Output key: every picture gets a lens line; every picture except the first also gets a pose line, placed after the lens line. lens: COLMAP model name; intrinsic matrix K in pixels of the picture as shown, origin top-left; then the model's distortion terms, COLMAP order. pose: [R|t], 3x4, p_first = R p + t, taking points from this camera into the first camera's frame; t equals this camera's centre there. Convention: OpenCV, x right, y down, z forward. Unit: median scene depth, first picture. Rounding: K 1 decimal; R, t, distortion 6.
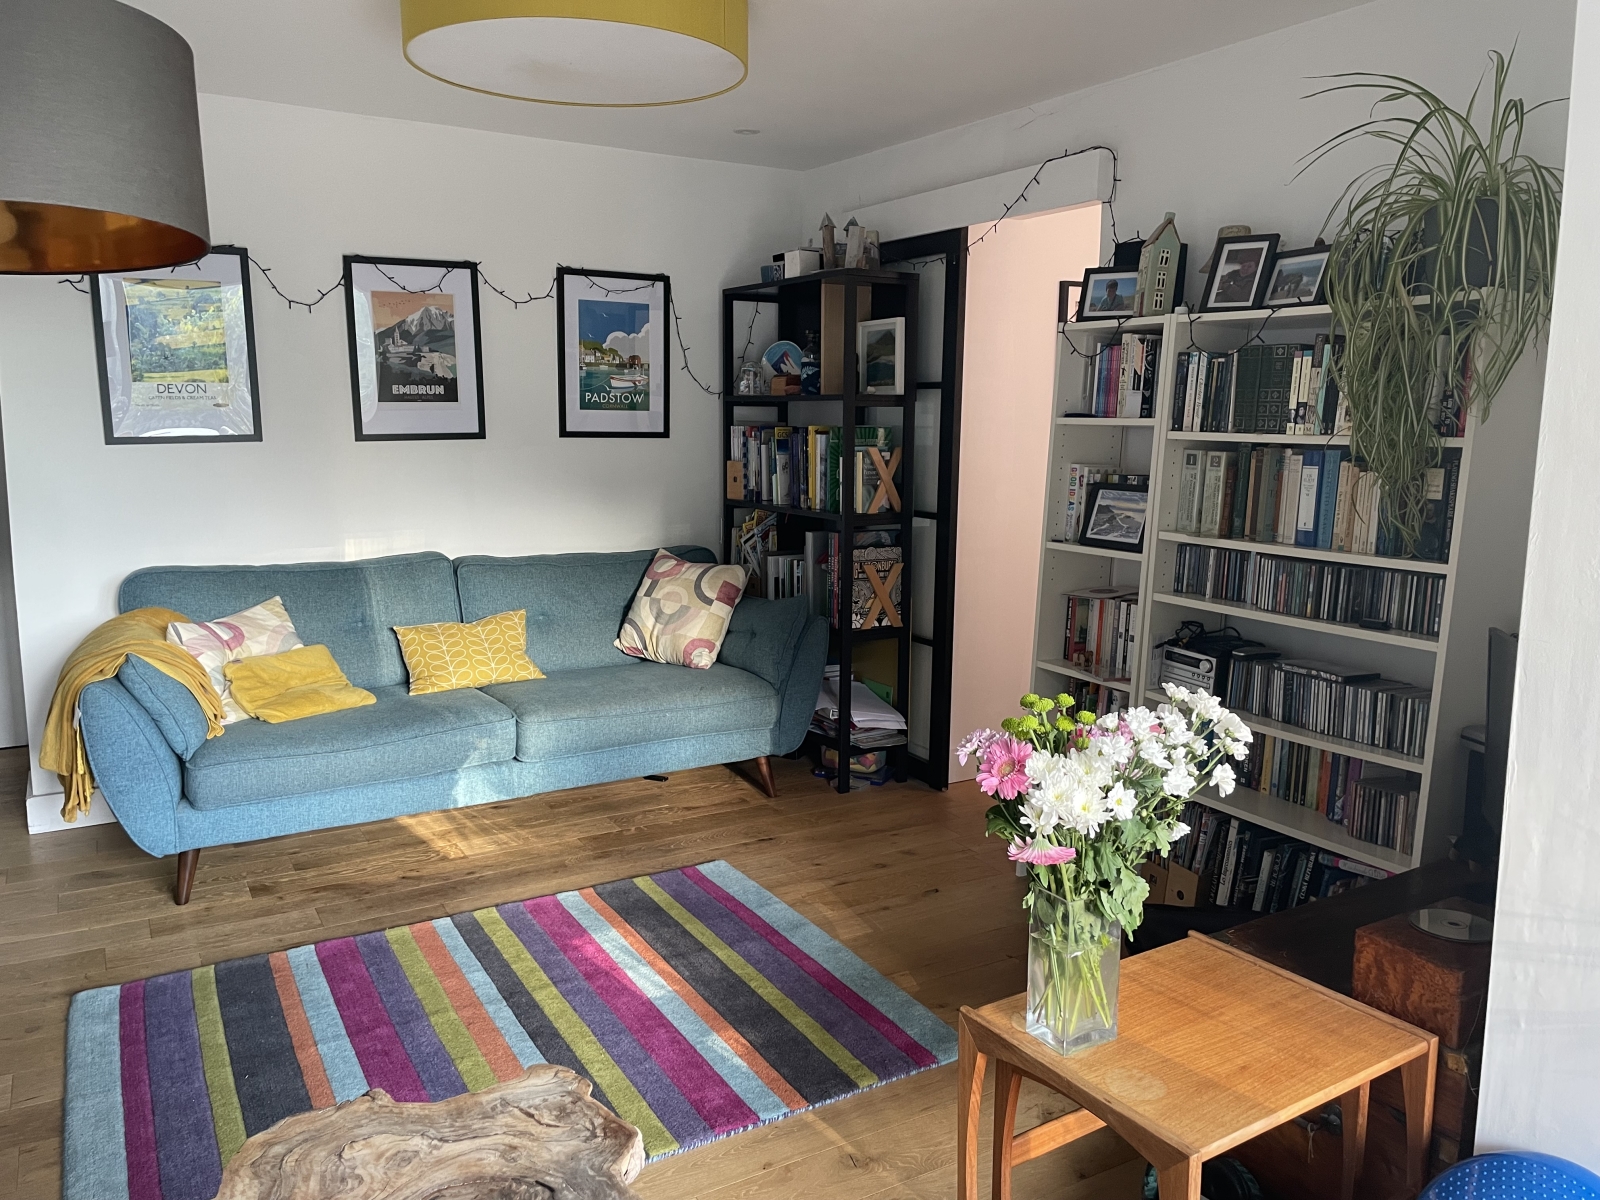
lens RADIAL K [[1205.2, 0, 800.0], [0, 1205.2, 600.0], [0, 0, 1]] dist [0.103950, -0.128341]
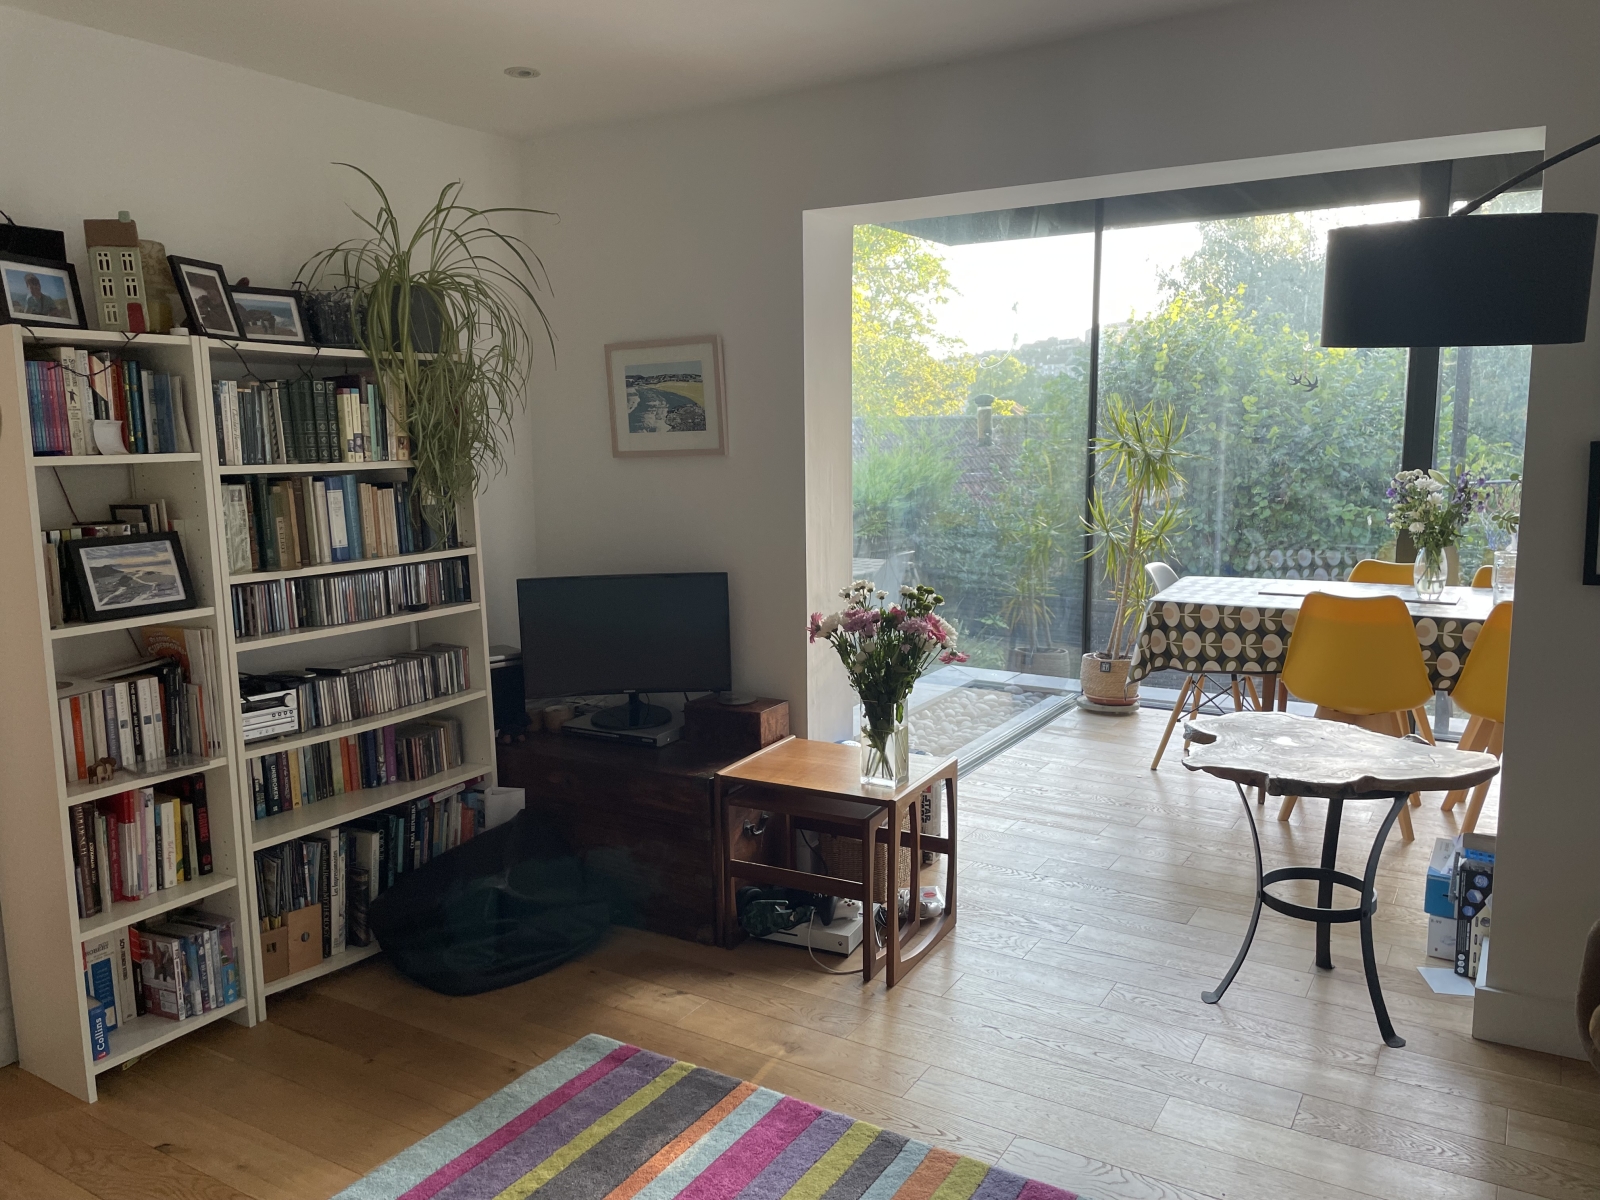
lens RADIAL K [[1205.2, 0, 800.0], [0, 1205.2, 600.0], [0, 0, 1]] dist [0.103950, -0.128341]
pose [[-0.482358, -0.125348, 0.866959, -0.773640], [0.147378, 0.963988, 0.221375, -0.197047], [-0.863487, 0.234553, -0.446514, 1.152419]]
